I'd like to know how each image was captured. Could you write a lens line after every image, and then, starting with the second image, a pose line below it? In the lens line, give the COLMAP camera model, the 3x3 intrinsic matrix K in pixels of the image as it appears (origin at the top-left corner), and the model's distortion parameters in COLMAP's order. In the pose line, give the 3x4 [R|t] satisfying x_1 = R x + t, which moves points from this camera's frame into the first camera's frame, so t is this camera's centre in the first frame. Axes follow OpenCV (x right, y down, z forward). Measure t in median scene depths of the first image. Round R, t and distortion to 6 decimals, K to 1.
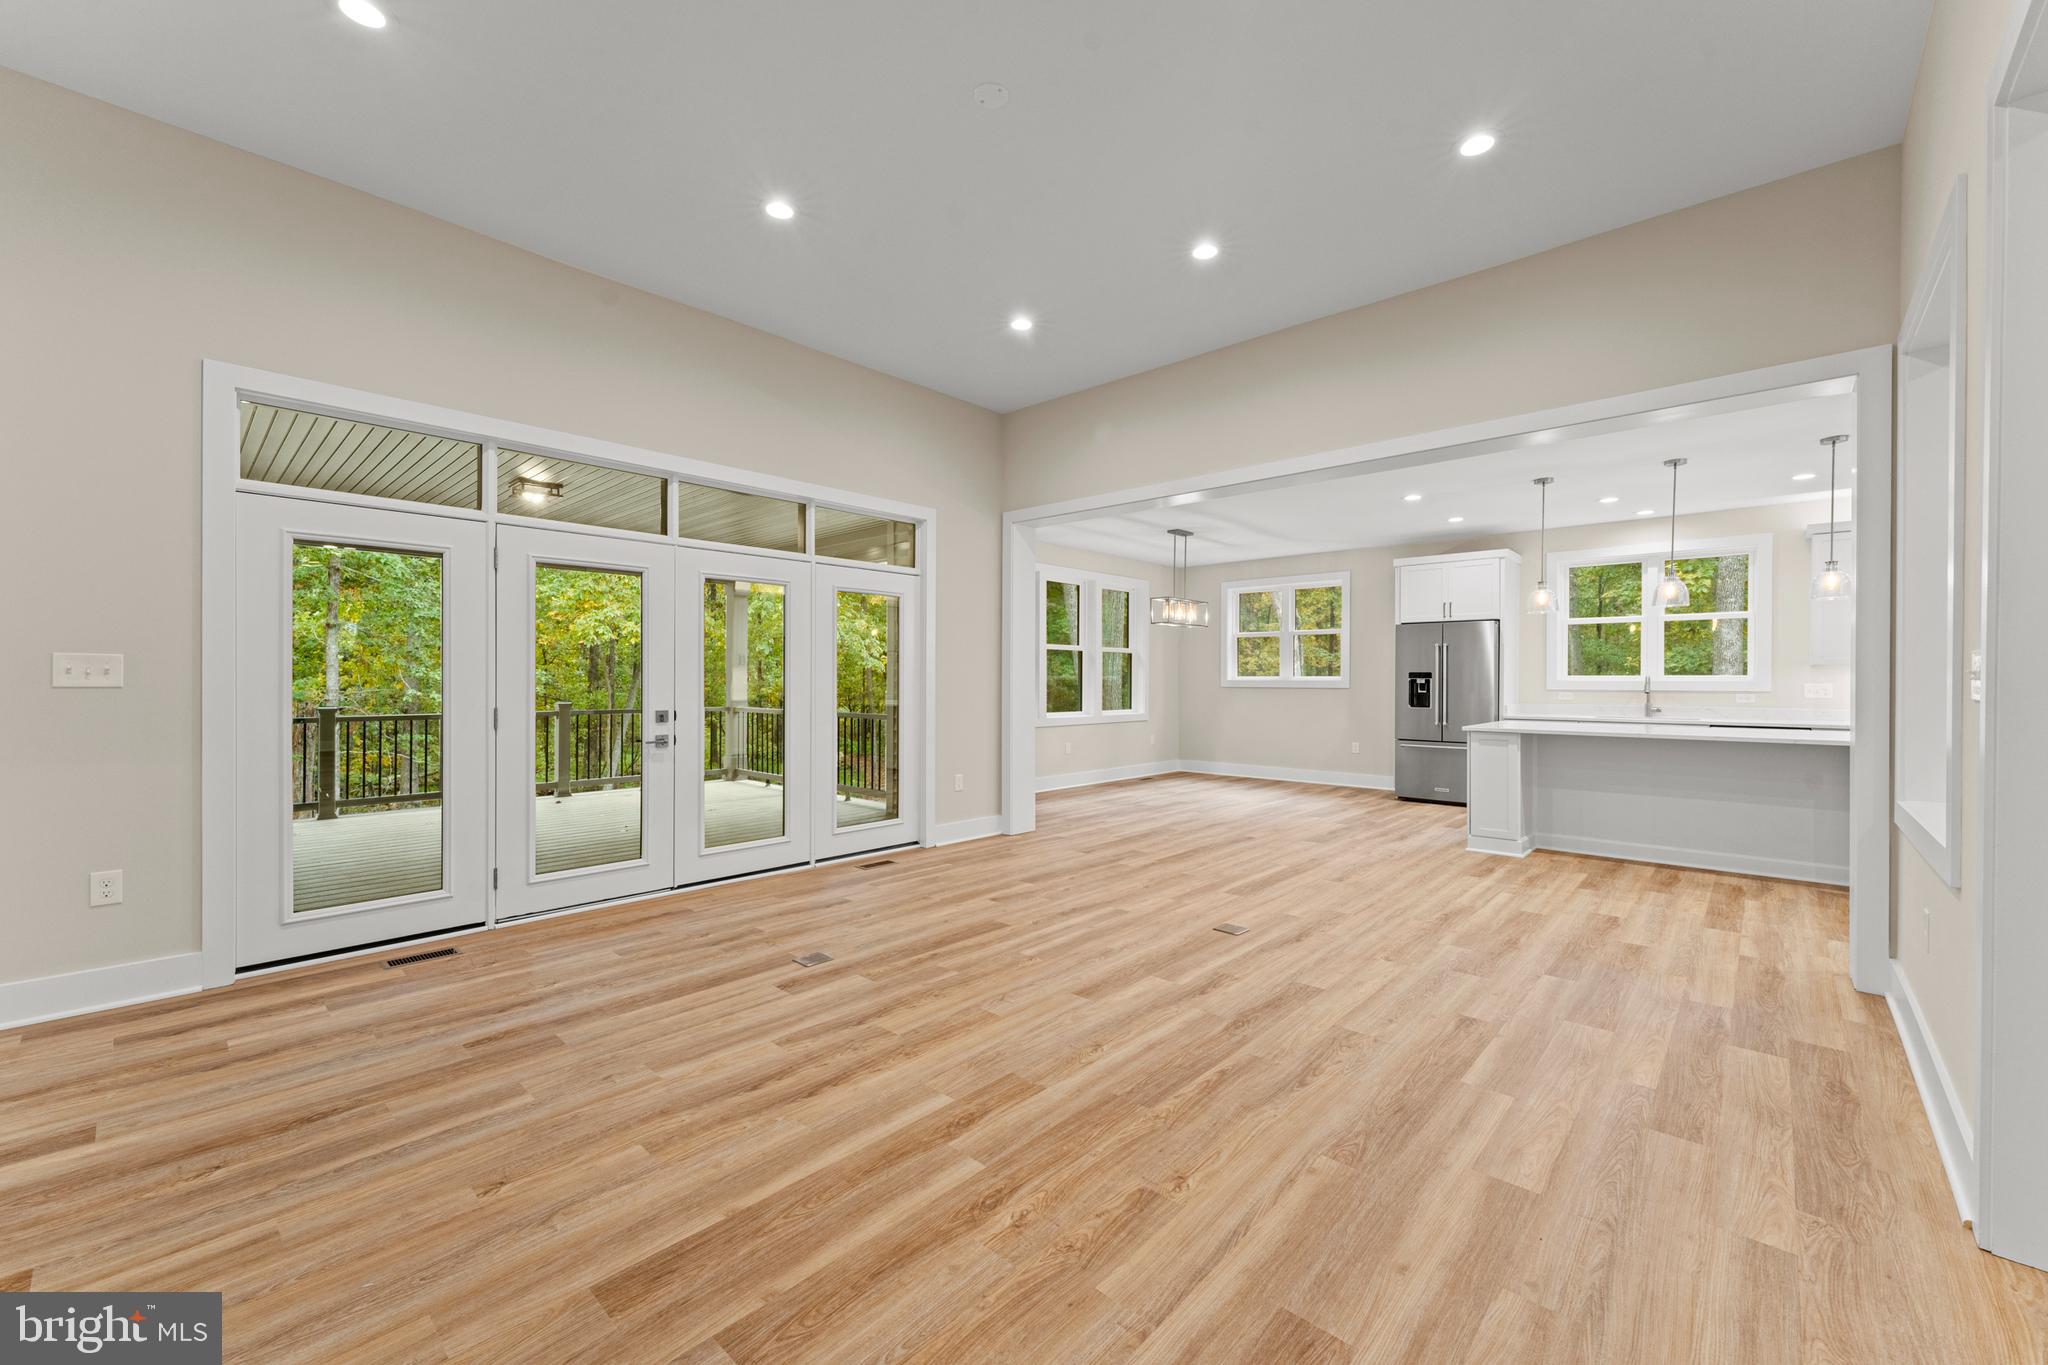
lens RADIAL K [[799.6, 0, 1029.0], [0, 799.6, 685.5], [0, 0, 1]] dist [0.000791, -0.000042]
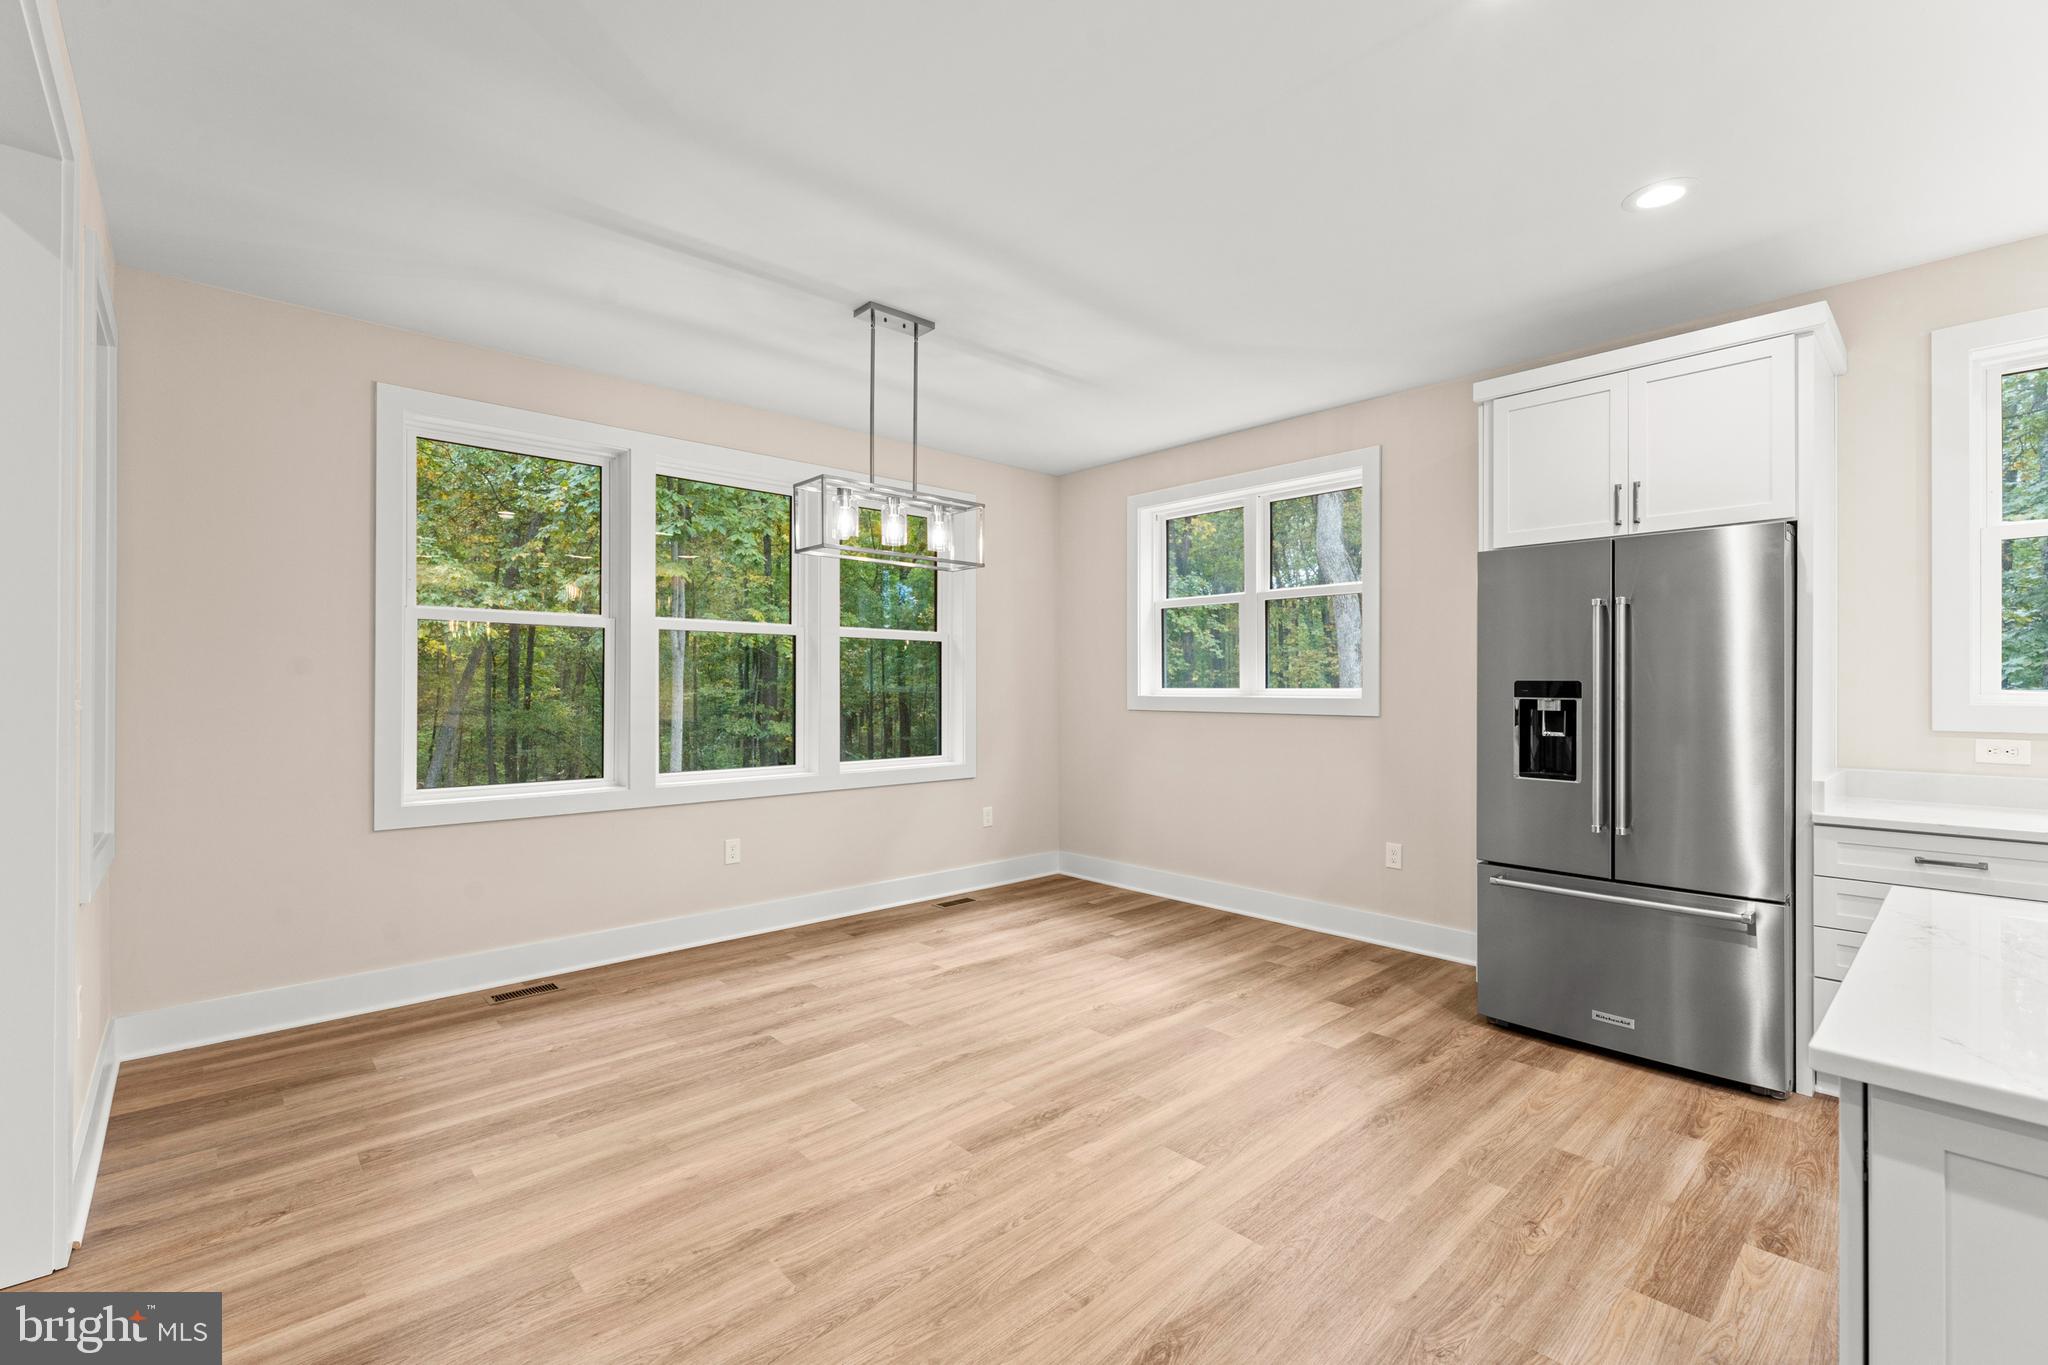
lens RADIAL K [[898.2, 0, 1029.9], [0, 898.2, 686.7], [0, 0, 1]] dist [0.013042, -0.000762]
pose [[0.997445, -0.004202, -0.071311, 0.284431], [0.004023, 0.999988, -0.002657, -0.013805], [0.071321, 0.002363, 0.997451, 0.575850]]
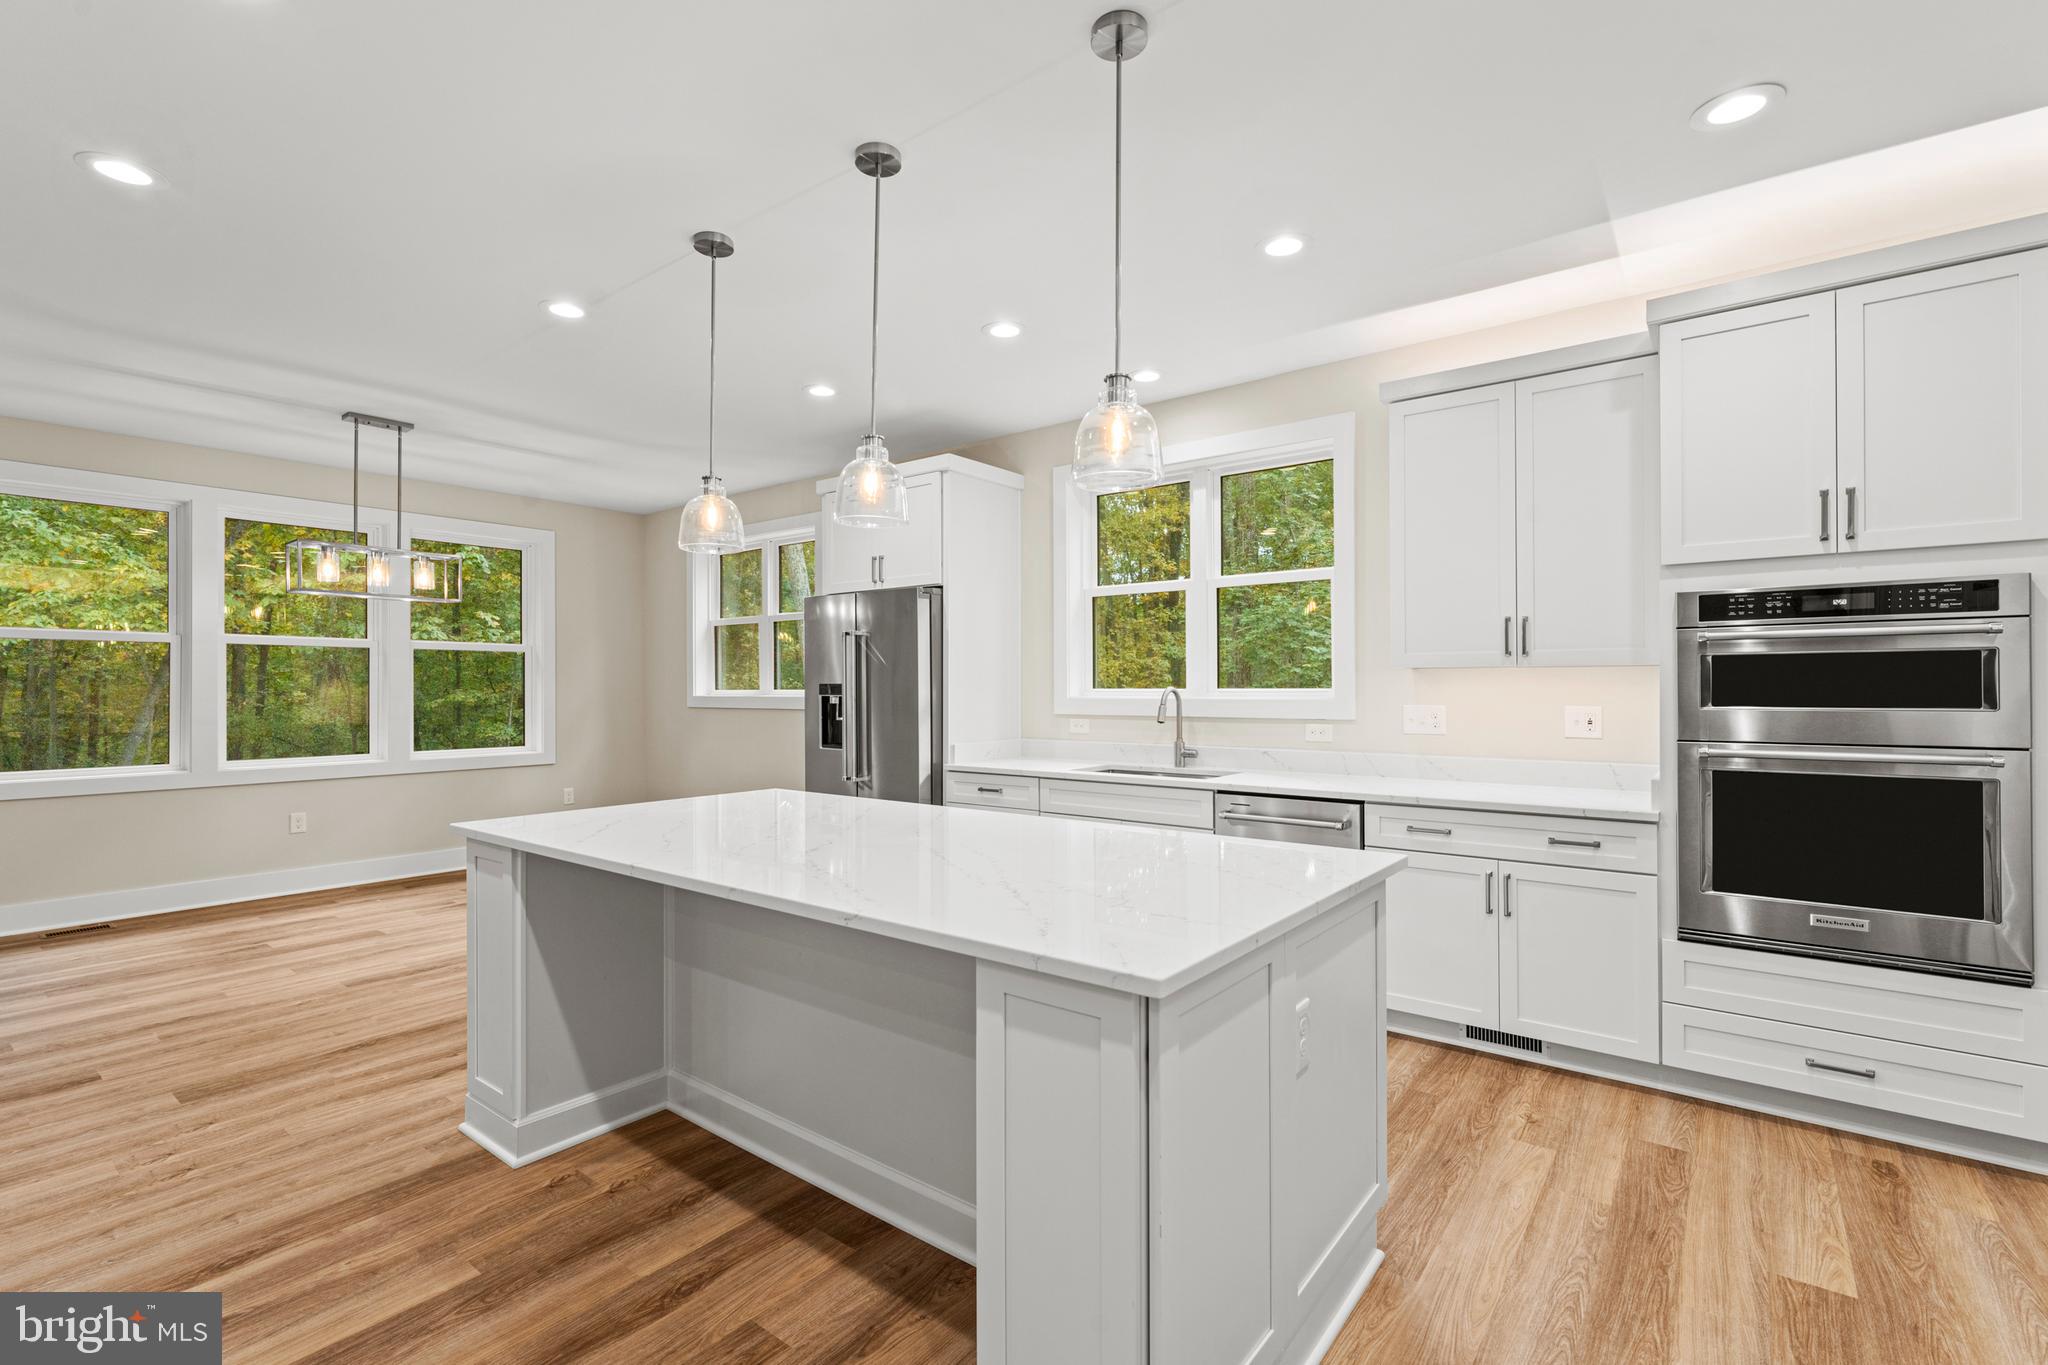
lens RADIAL K [[948.7, 0, 1007.3], [0, 948.7, 675.6], [0, 0, 1]] dist [0.026328, -0.001528]
pose [[0.998126, -0.004252, 0.061044, 0.567162], [0.005493, 0.999781, -0.020177, -0.008294], [-0.060944, 0.020475, 0.997931, 0.342494]]
